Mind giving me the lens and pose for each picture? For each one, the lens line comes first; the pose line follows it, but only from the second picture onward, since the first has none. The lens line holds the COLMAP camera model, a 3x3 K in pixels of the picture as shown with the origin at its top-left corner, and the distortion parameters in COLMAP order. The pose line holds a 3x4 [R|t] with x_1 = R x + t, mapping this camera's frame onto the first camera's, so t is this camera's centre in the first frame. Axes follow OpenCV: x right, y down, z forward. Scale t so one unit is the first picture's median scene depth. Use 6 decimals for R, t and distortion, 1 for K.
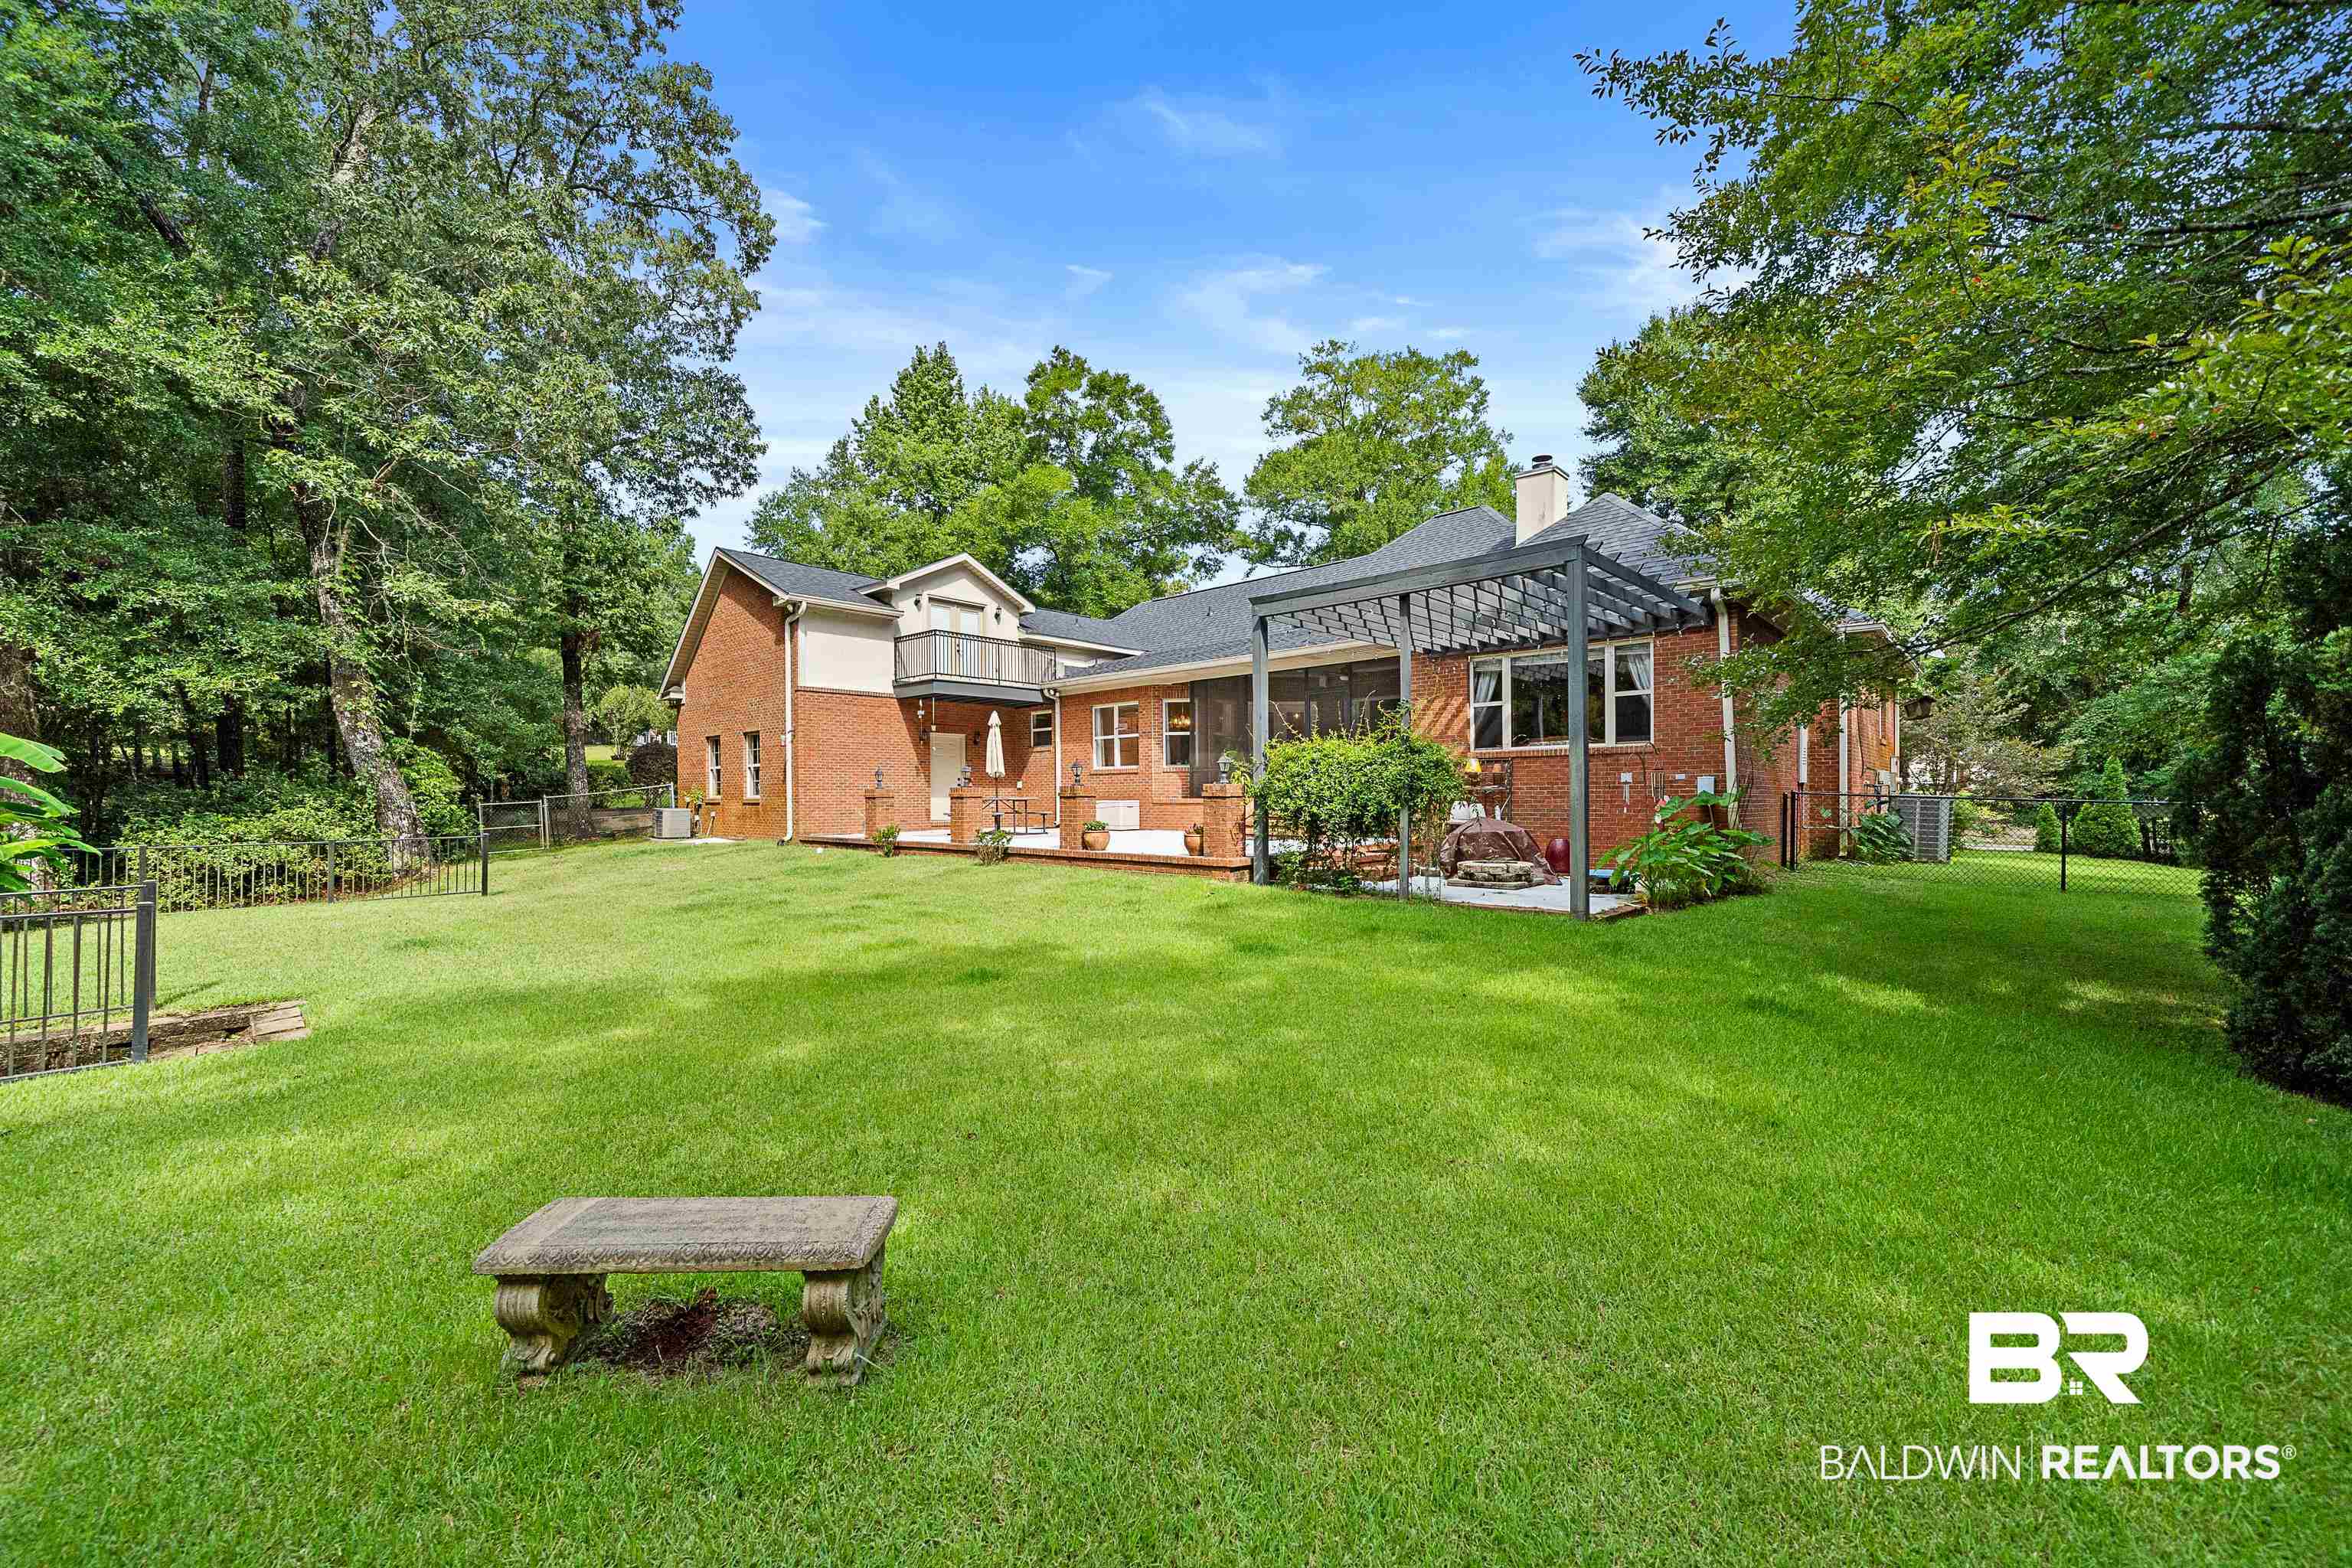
lens RADIAL K [[963.2, 0, 1163.3], [0, 963.2, 792.8], [0, 0, 1]] dist [0.008725, -0.000063]
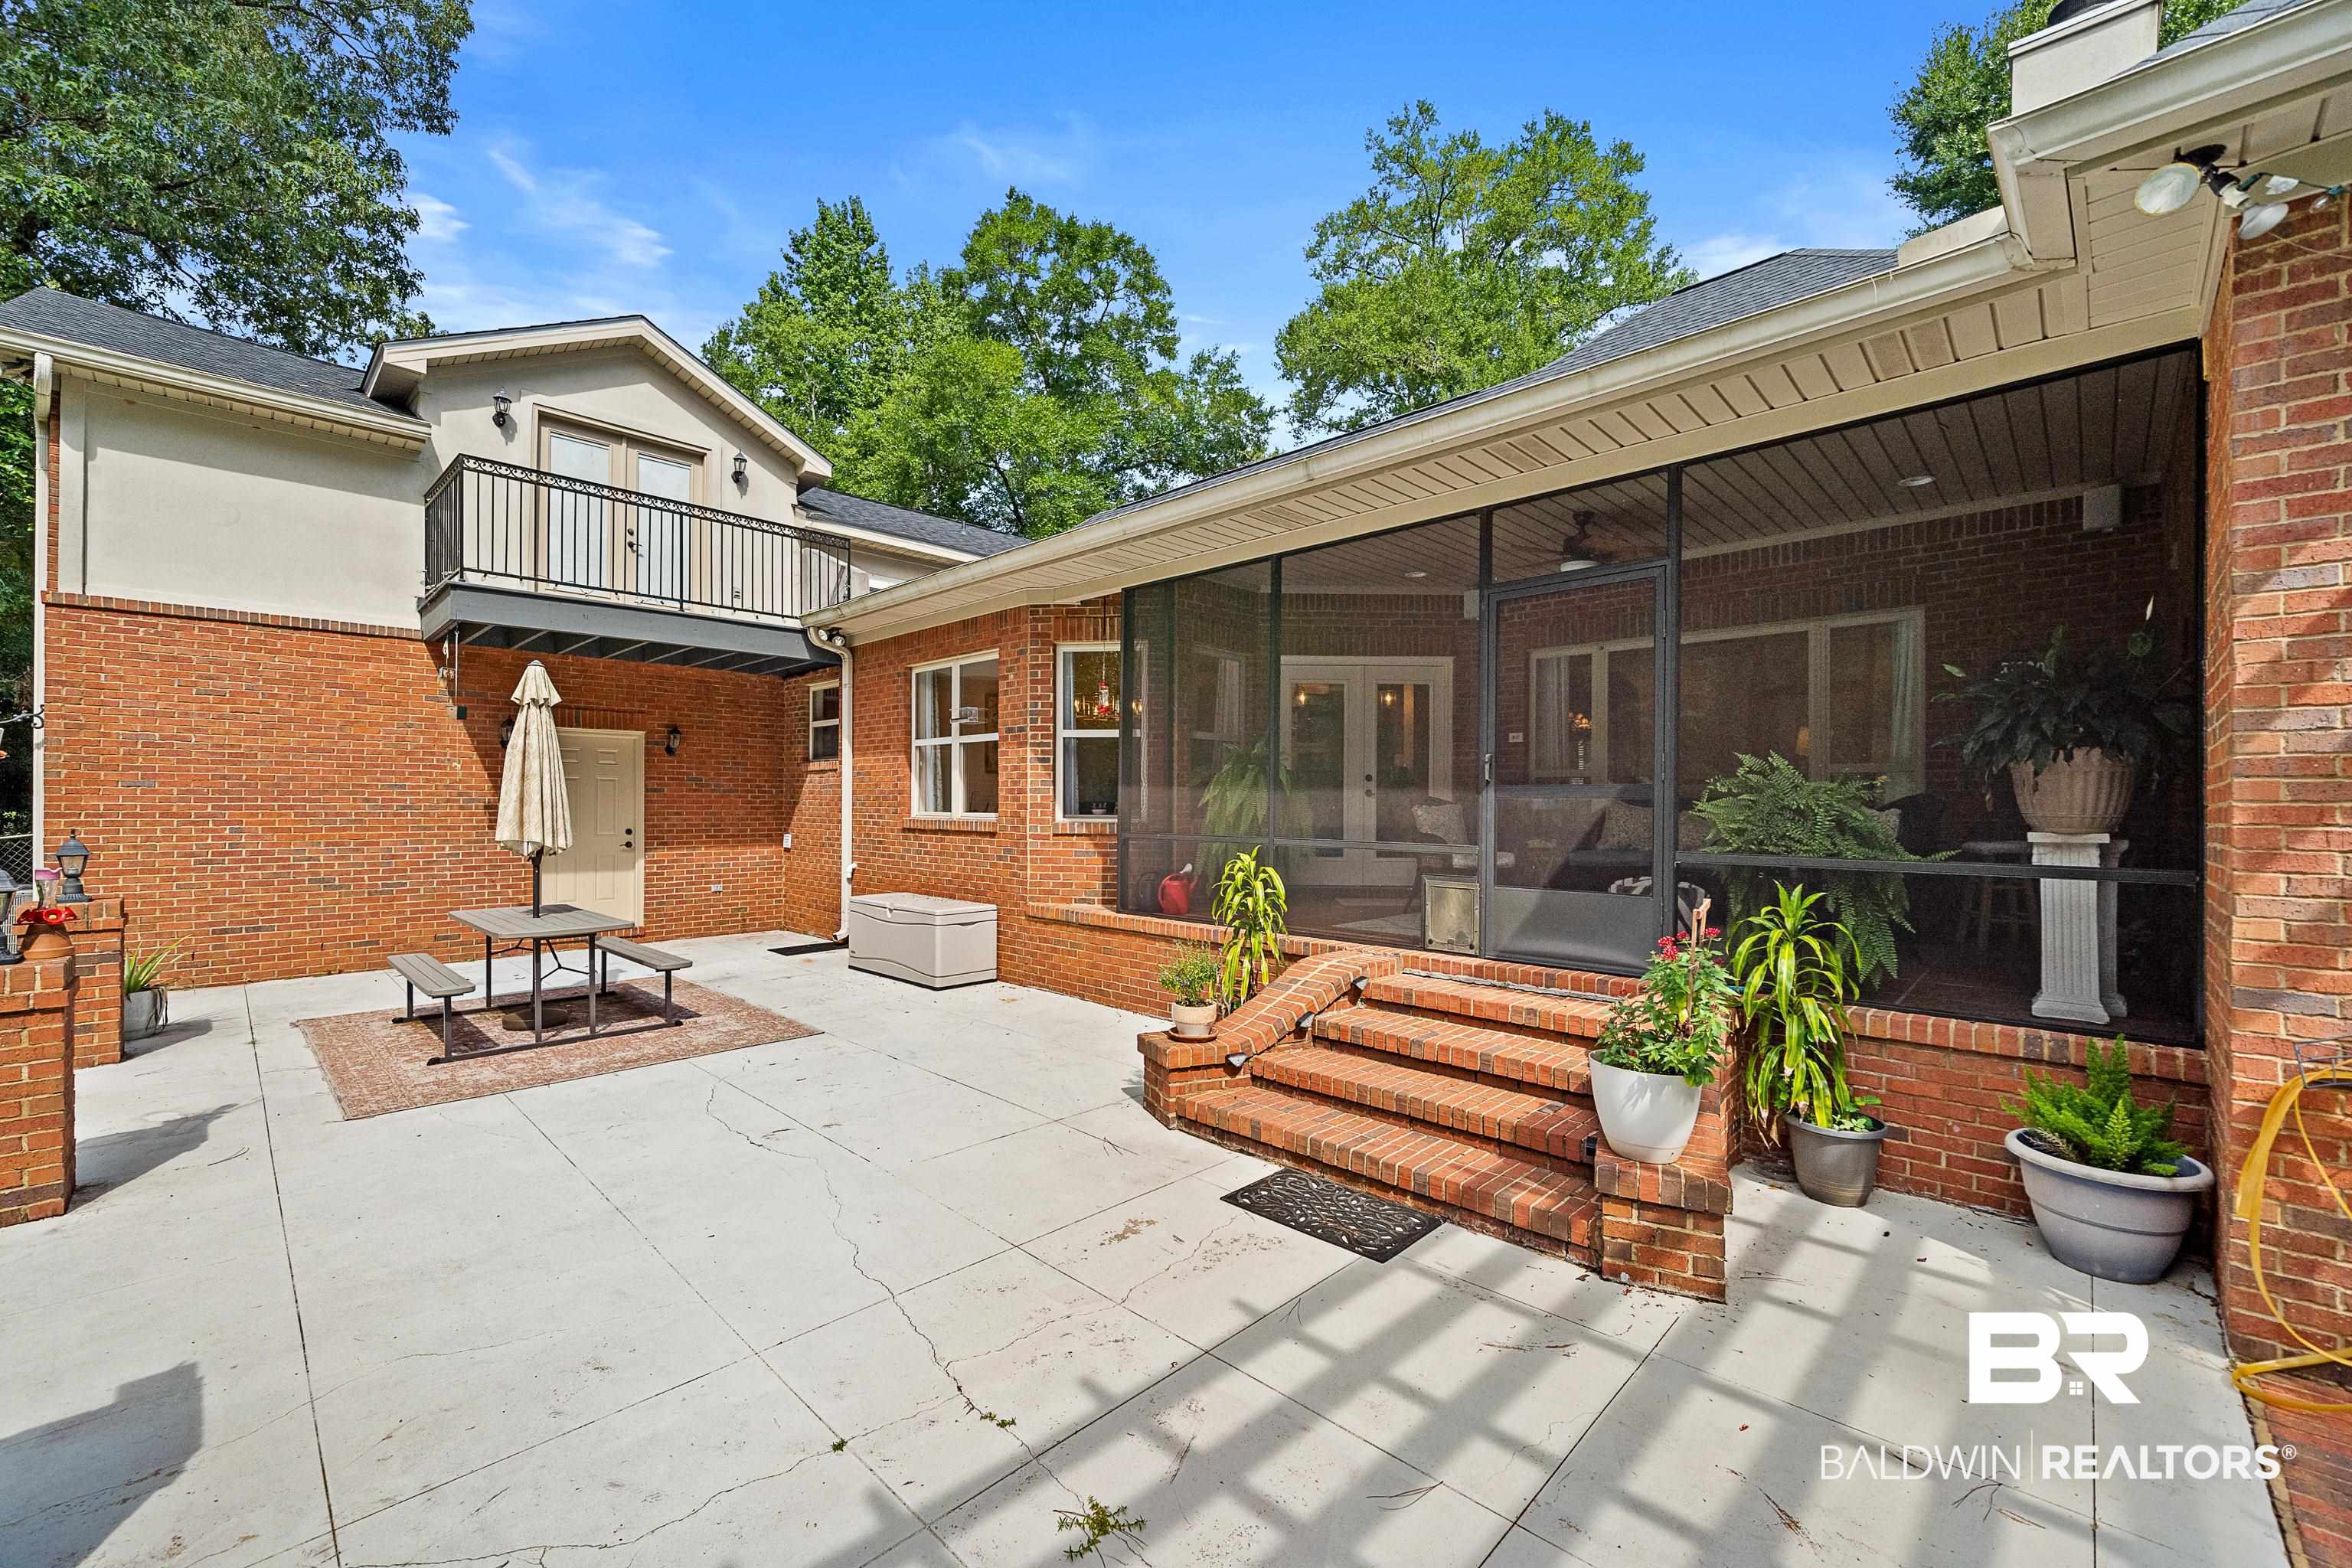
lens RADIAL K [[964.6, 0, 1186.6], [0, 964.6, 783.3], [0, 0, 1]] dist [-0.001072, -0.000027]
pose [[0.999902, 0.012198, -0.006896, 0.048006], [-0.012320, 0.999765, -0.017840, -0.031385], [0.006677, 0.017923, 0.999817, 0.546663]]
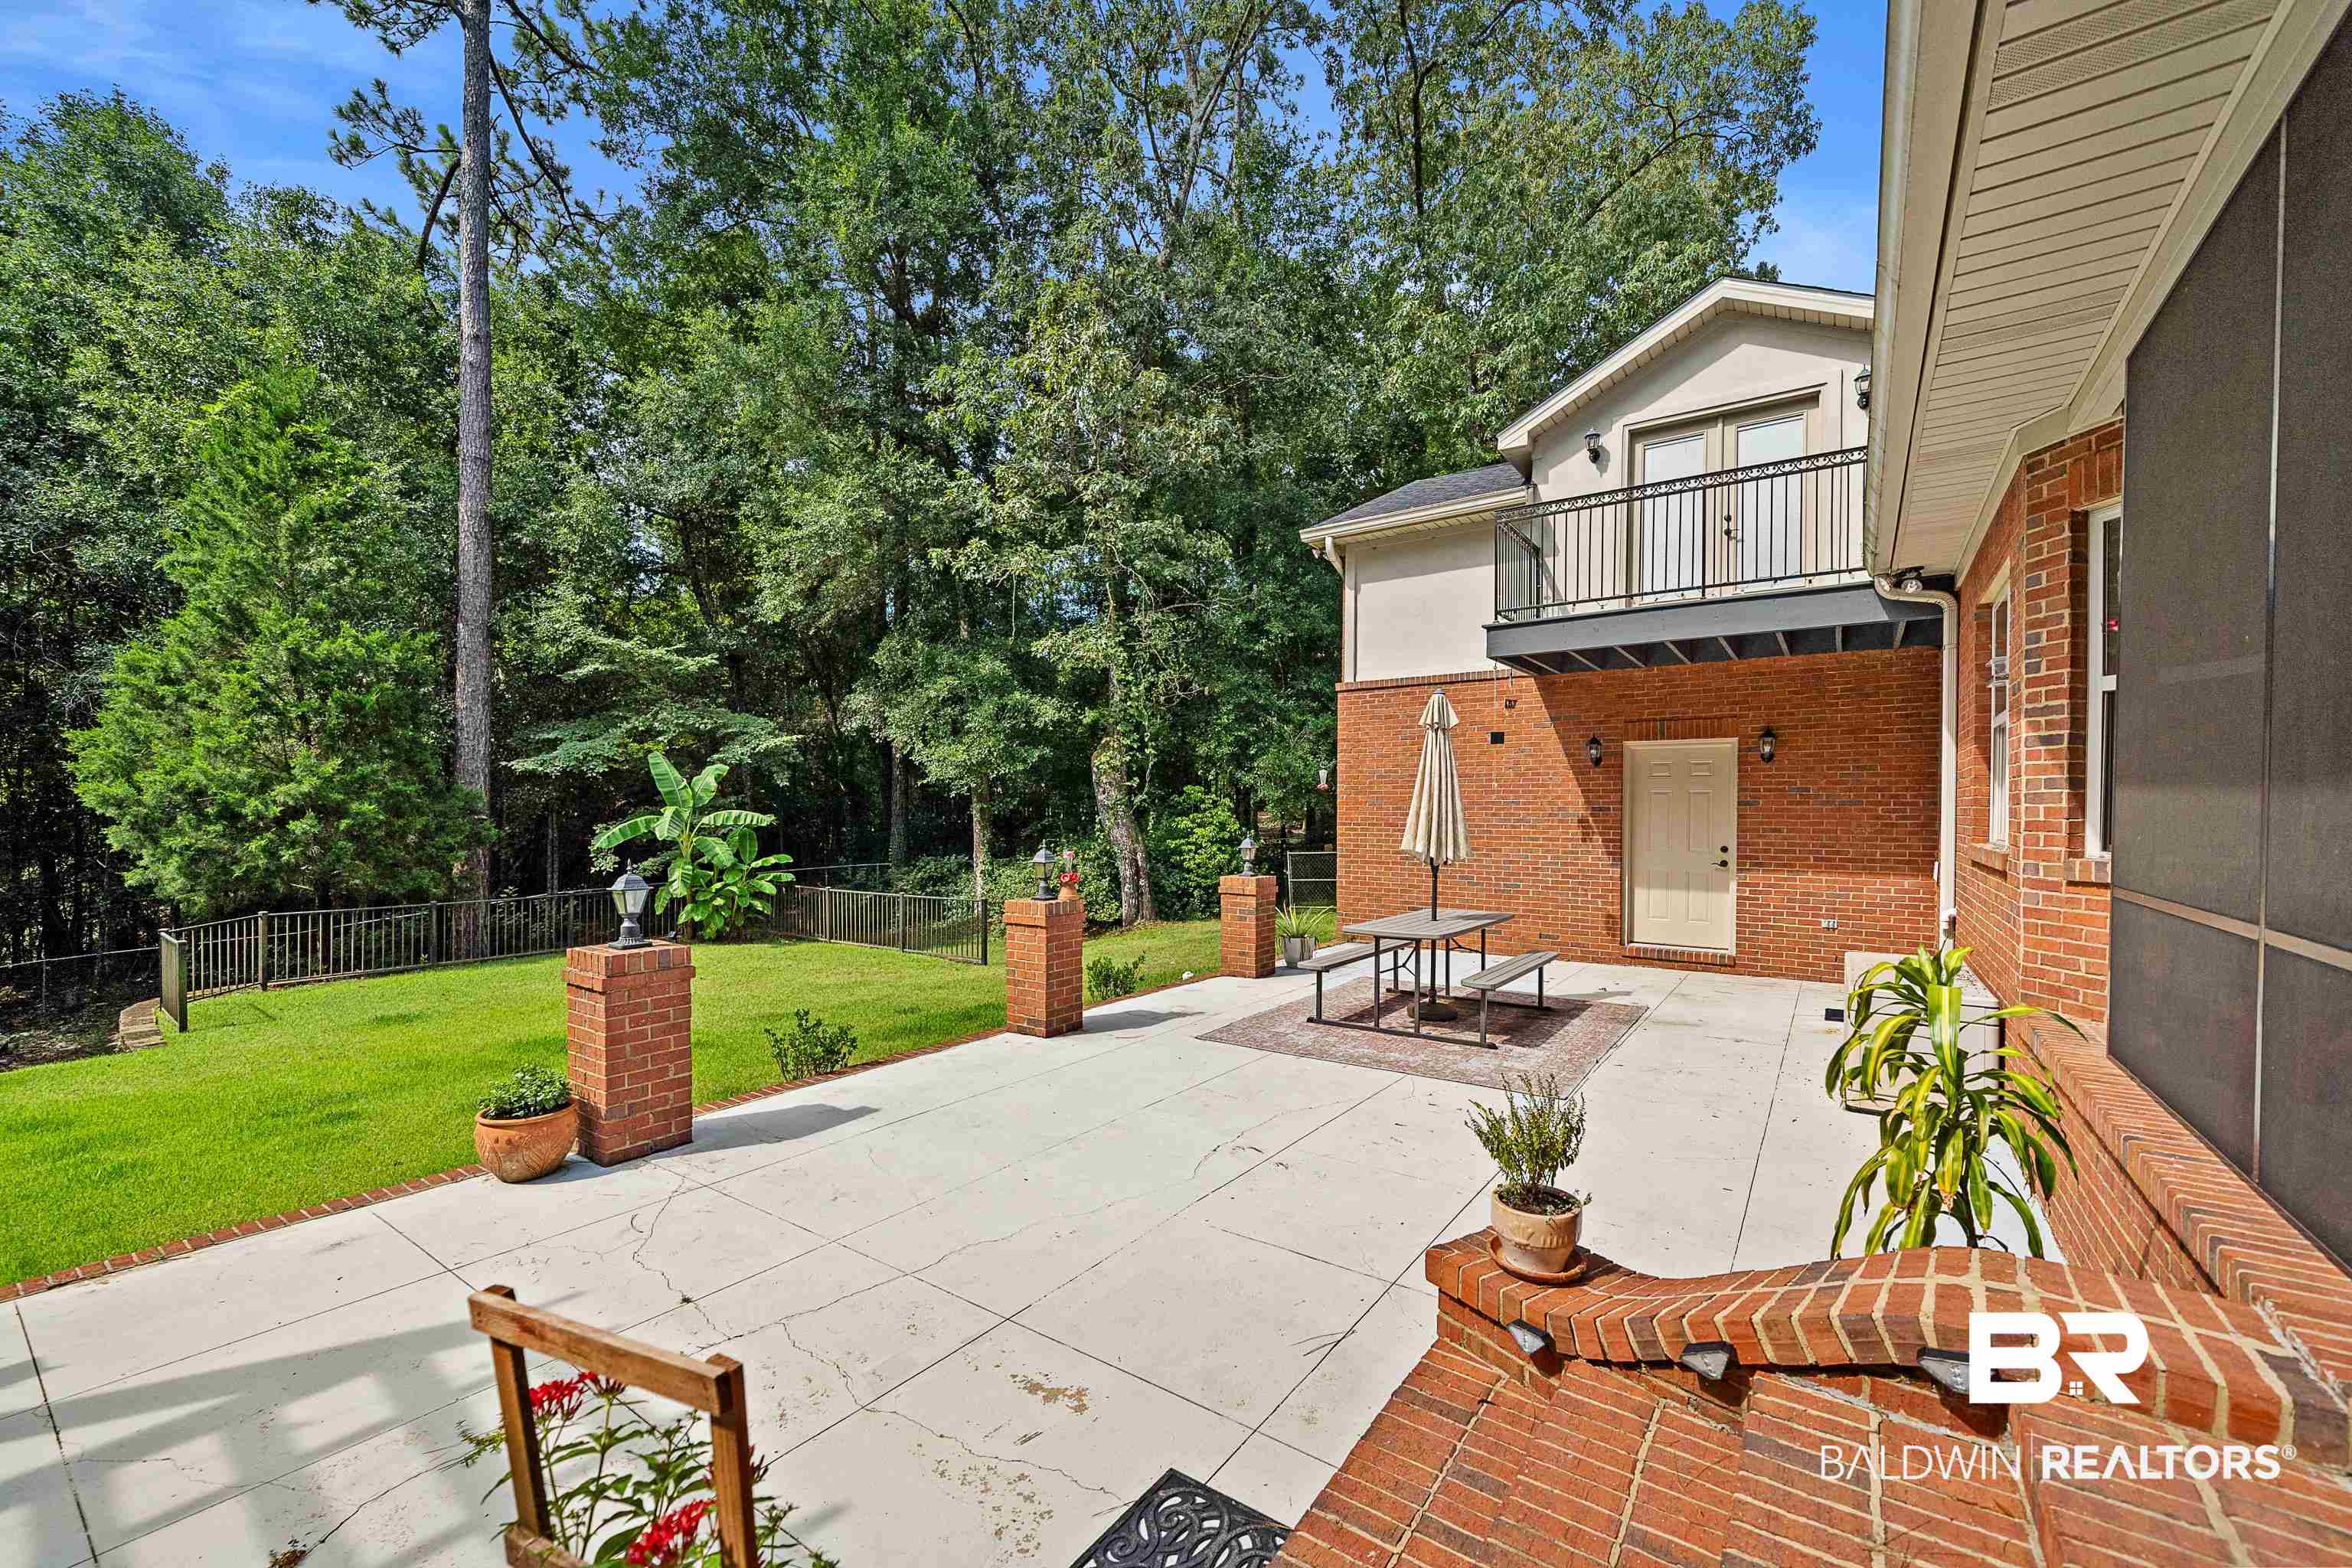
lens RADIAL K [[963.2, 0, 1163.3], [0, 963.2, 792.8], [0, 0, 1]] dist [0.008725, -0.000063]
pose [[0.114967, -0.008573, -0.993332, 0.157183], [-0.003386, 0.999954, -0.009022, -0.032939], [0.993364, 0.004401, 0.114932, 0.704629]]
